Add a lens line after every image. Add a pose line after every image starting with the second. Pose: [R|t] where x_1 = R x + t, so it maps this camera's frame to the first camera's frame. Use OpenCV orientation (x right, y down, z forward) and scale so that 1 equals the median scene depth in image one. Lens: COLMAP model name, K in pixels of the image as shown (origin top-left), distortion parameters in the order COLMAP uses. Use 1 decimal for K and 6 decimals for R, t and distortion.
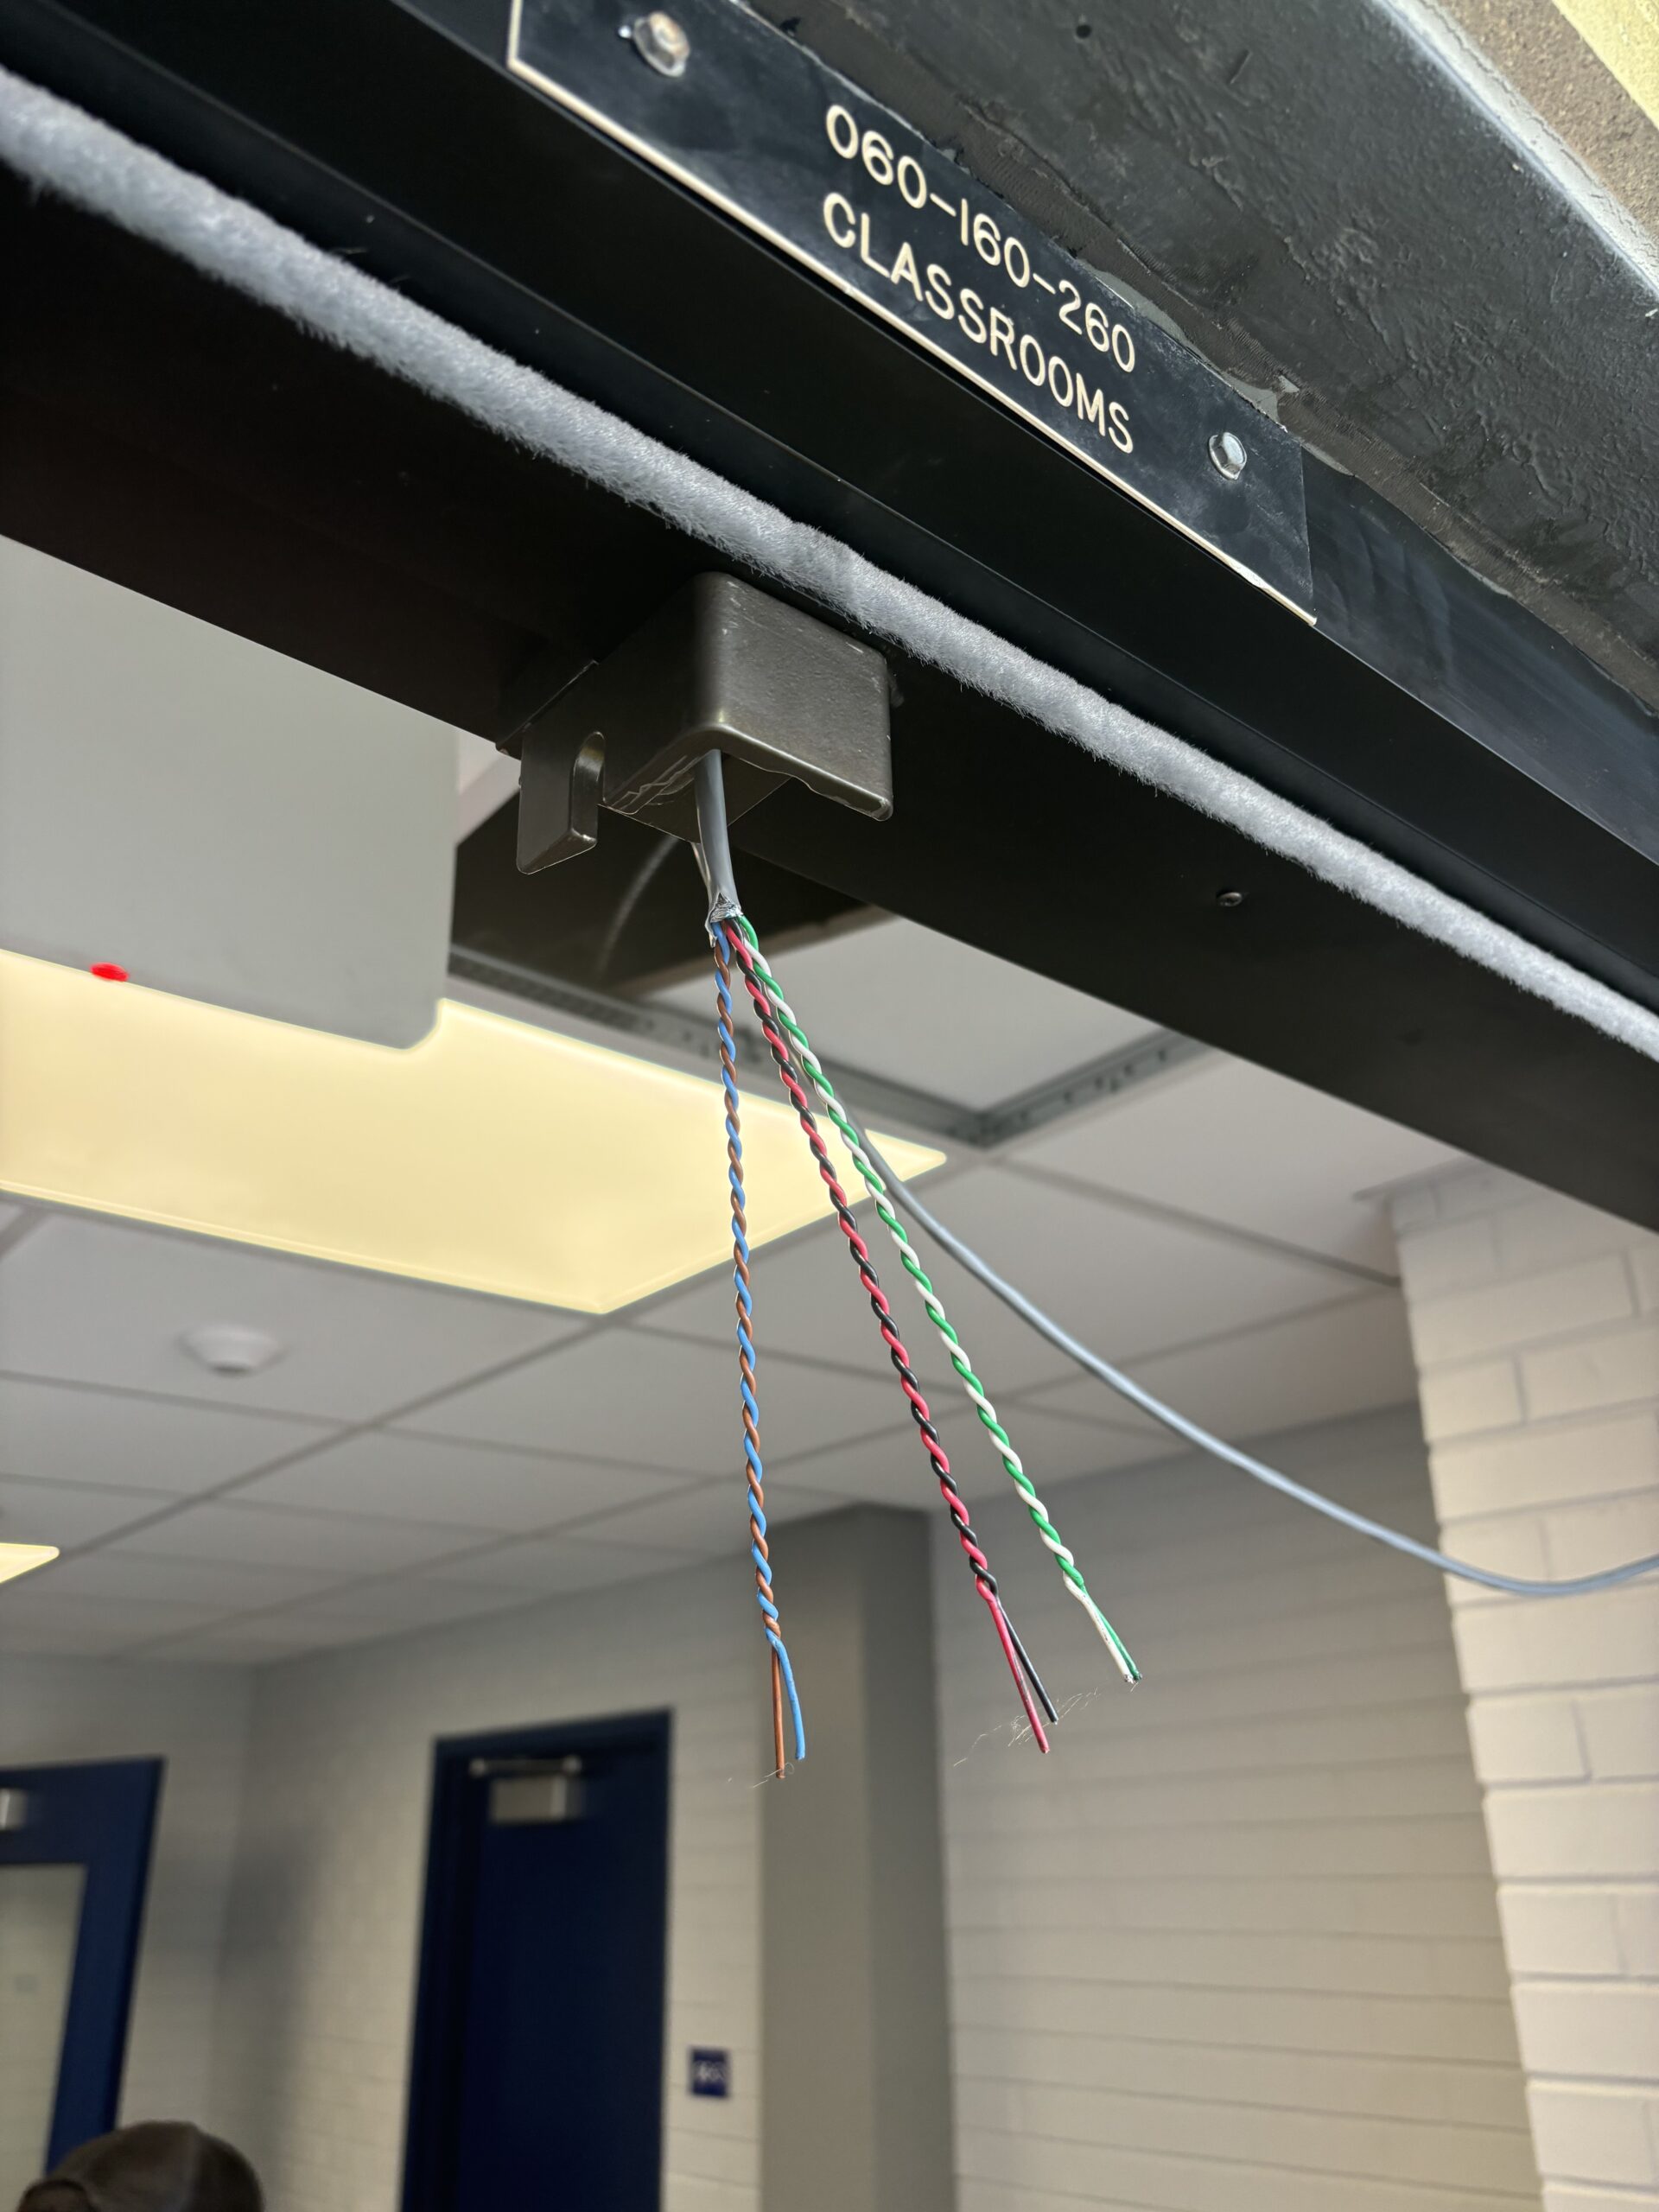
lens RADIAL K [[1685.0, 0, 832.0], [0, 1685.0, 1147.6], [0, 0, 1]] dist [0.011056, 0.001727]
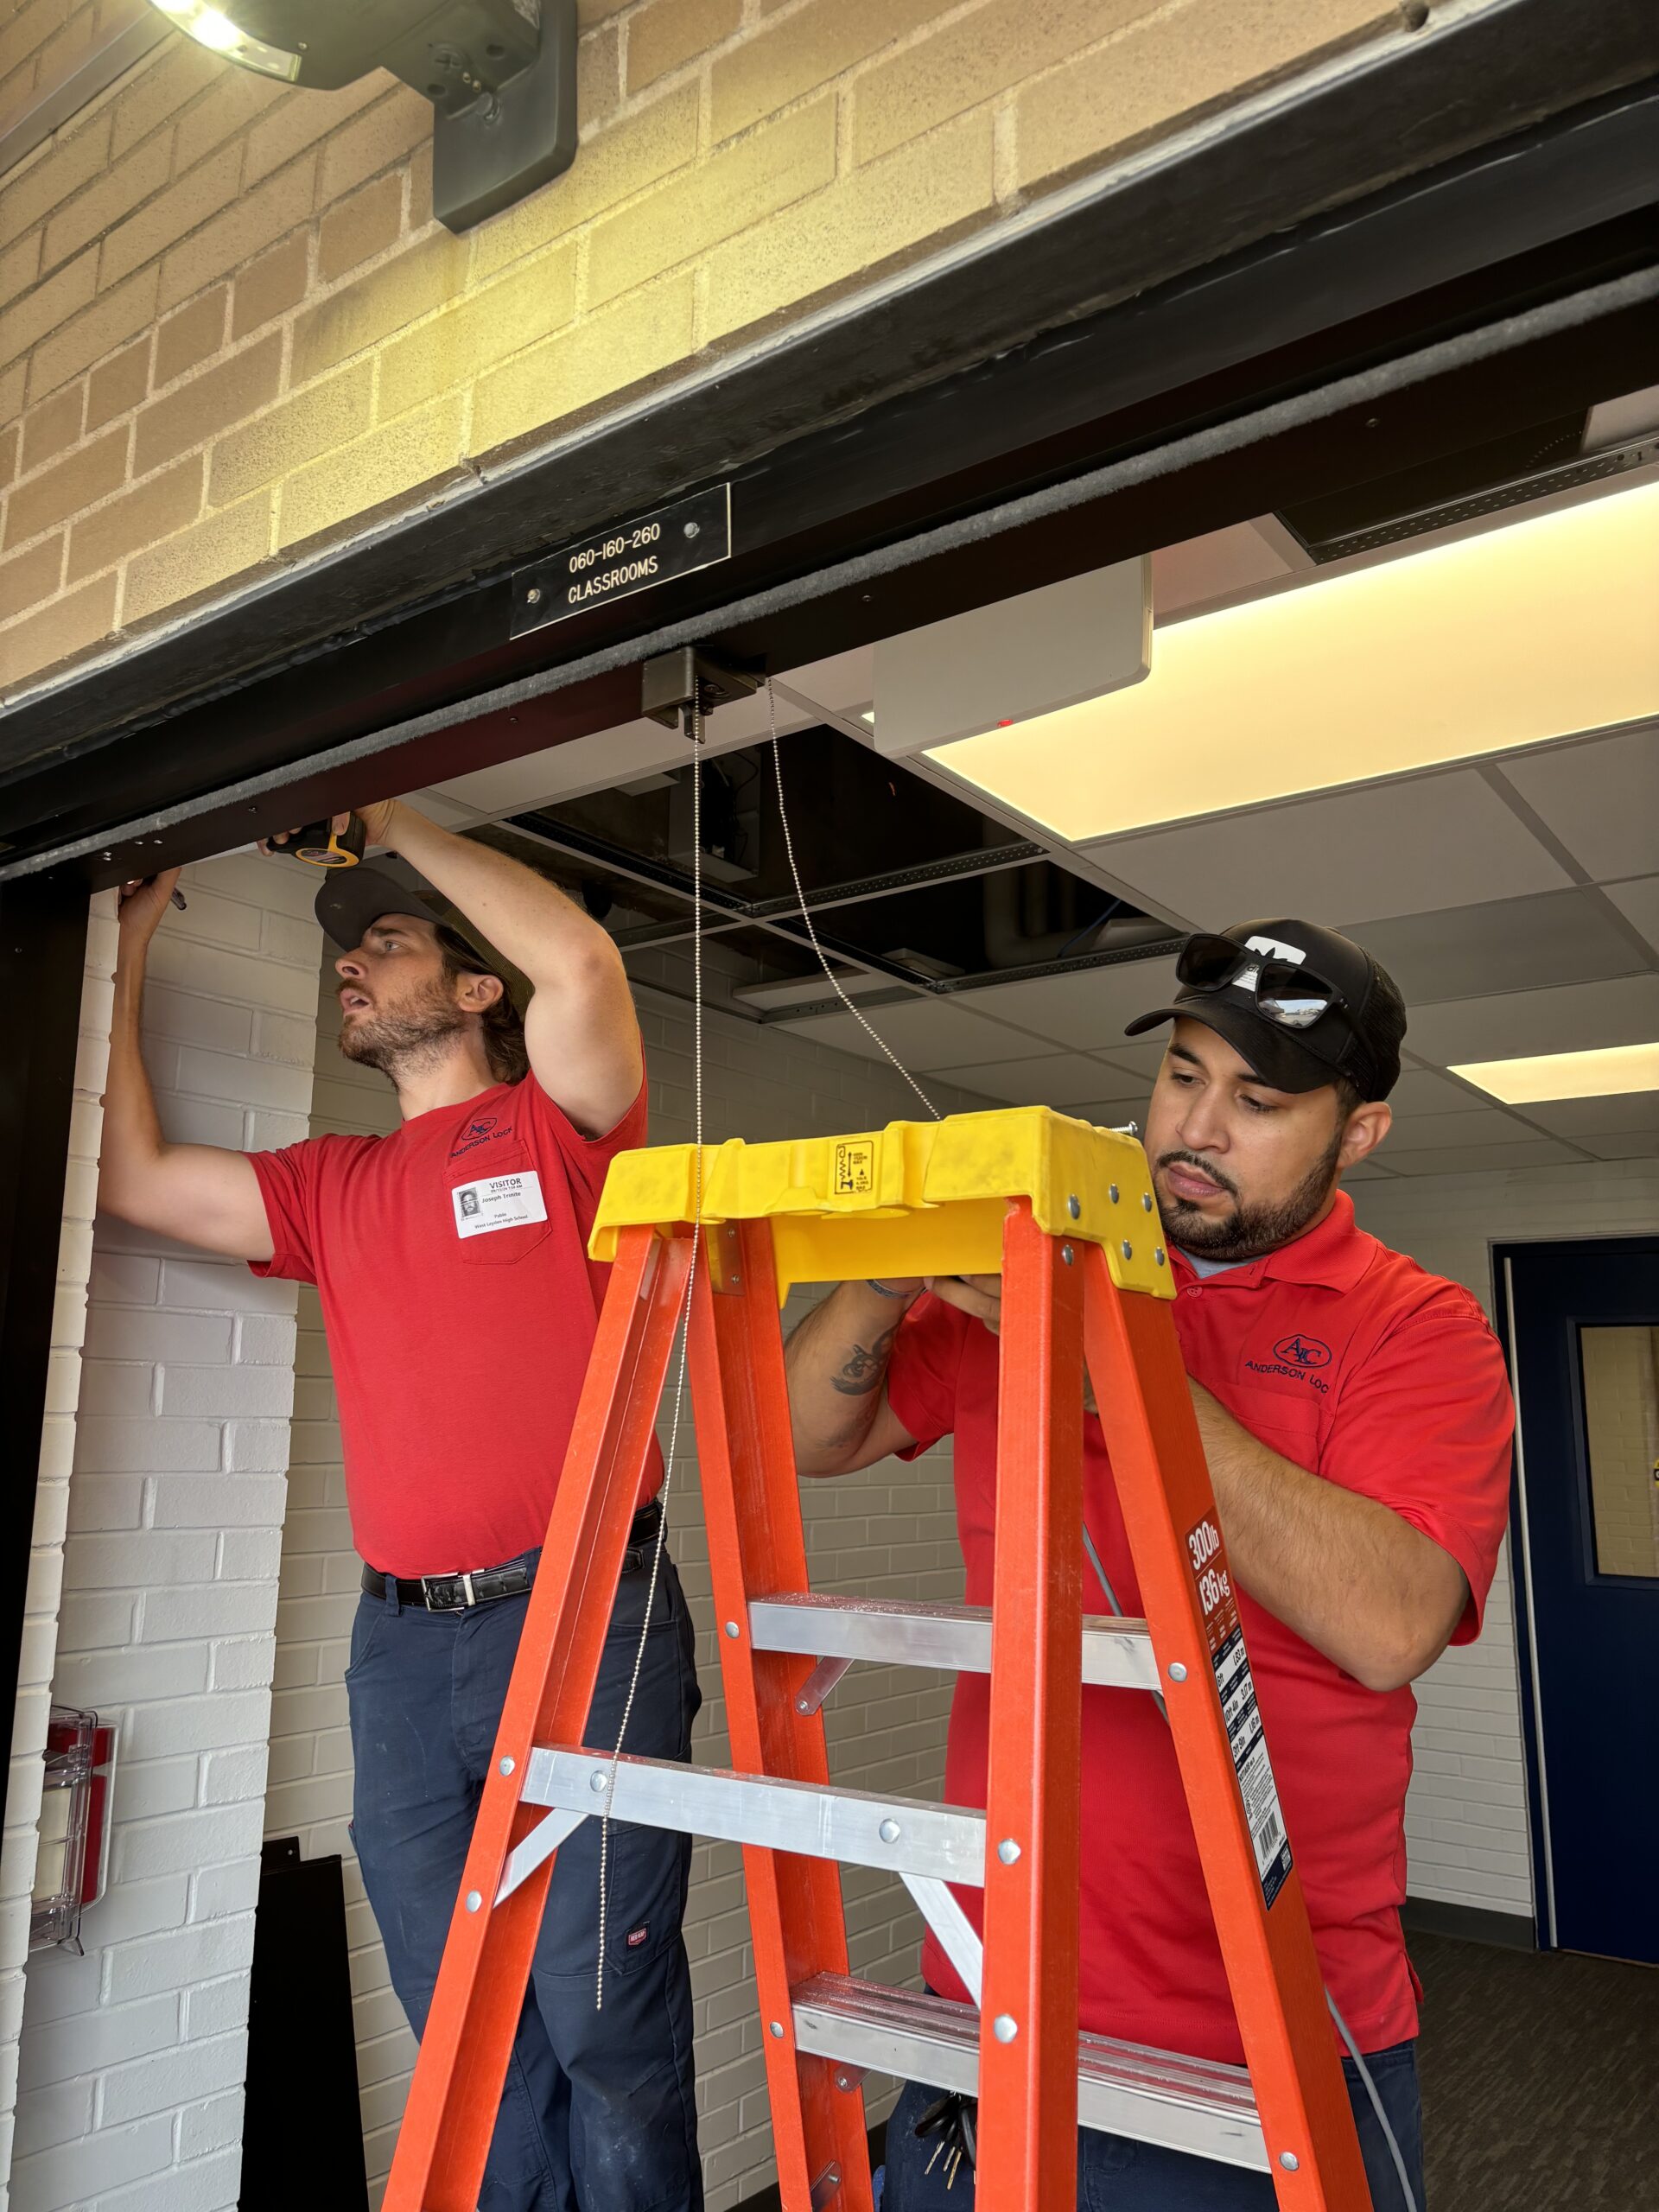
lens RADIAL K [[1696.5, 0, 823.2], [0, 1696.5, 1085.7], [0, 0, 1]] dist [-0.000724, 0.064945]
pose [[0.241147, -0.173678, -0.954822, 3.204903], [0.368187, 0.926676, -0.075570, 0.874704], [0.897935, -0.333329, 0.287411, 0.018186]]
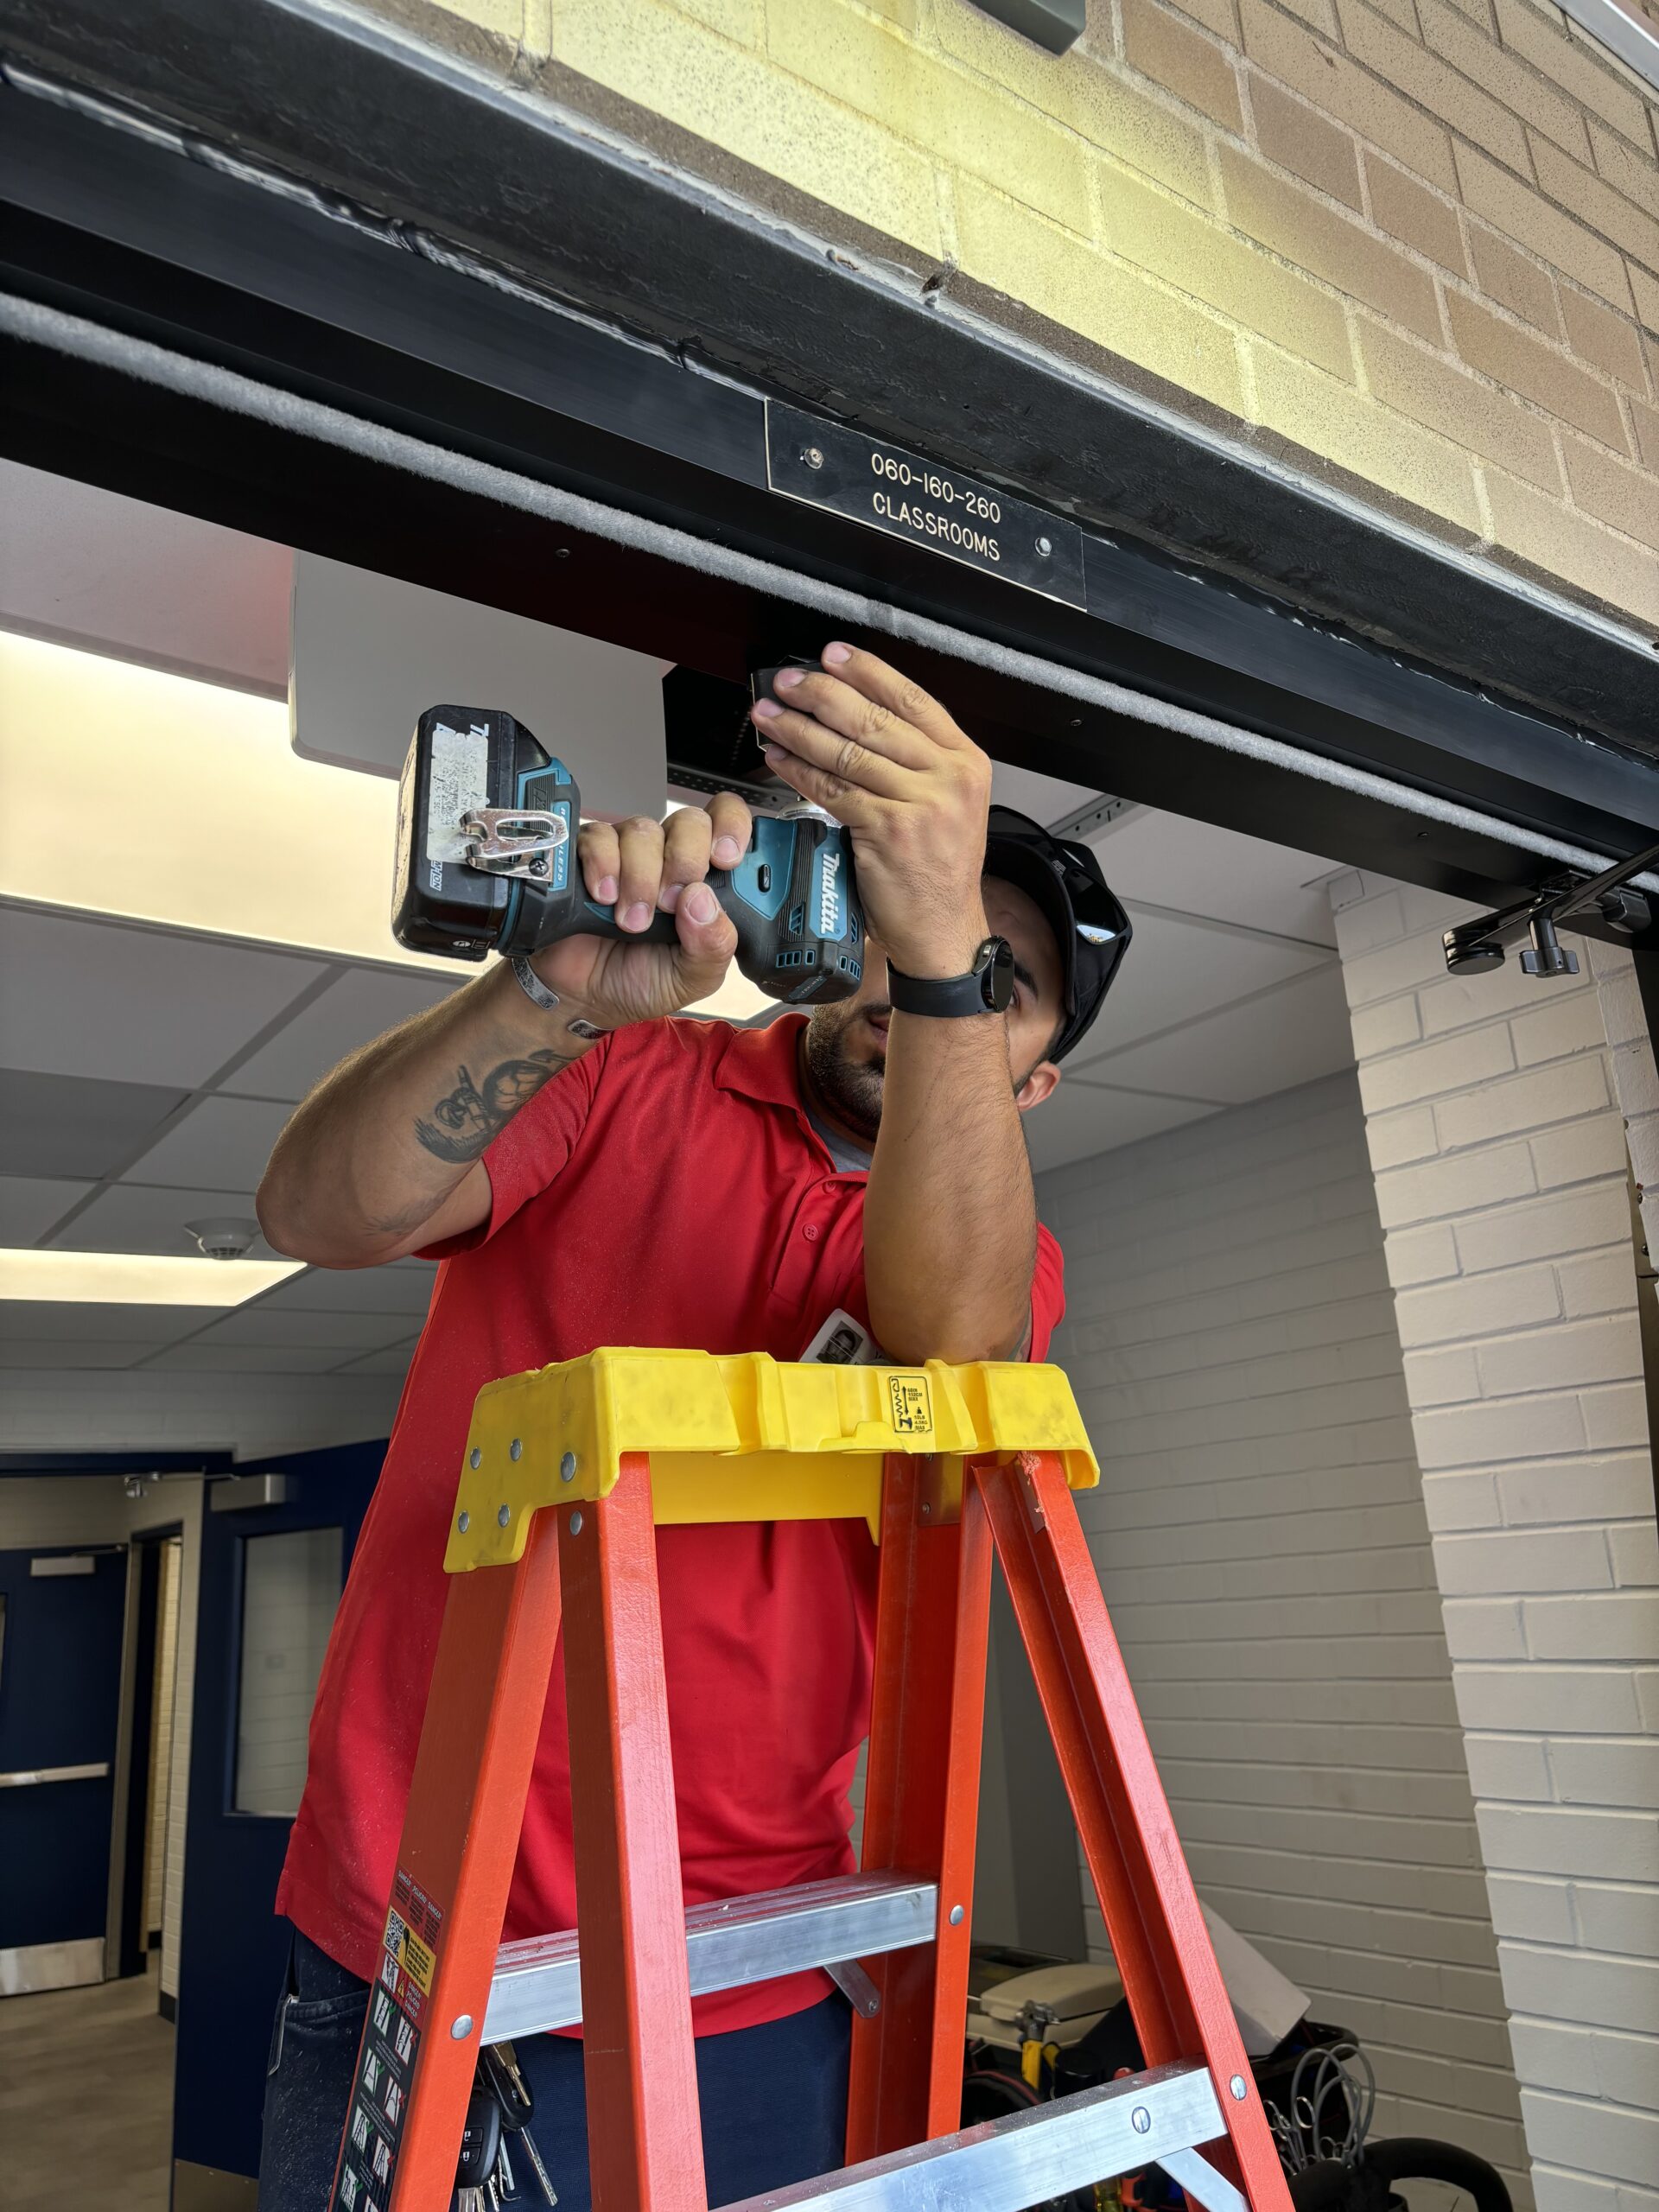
lens RADIAL K [[1666.5, 0, 834.9], [0, 1666.5, 1100.1], [0, 0, 1]] dist [0.016444, 0.007247]
pose [[0.996267, -0.065080, -0.056720, 0.020698], [0.071221, 0.990926, 0.113987, 0.091639], [0.048787, -0.117601, 0.991862, -1.607181]]
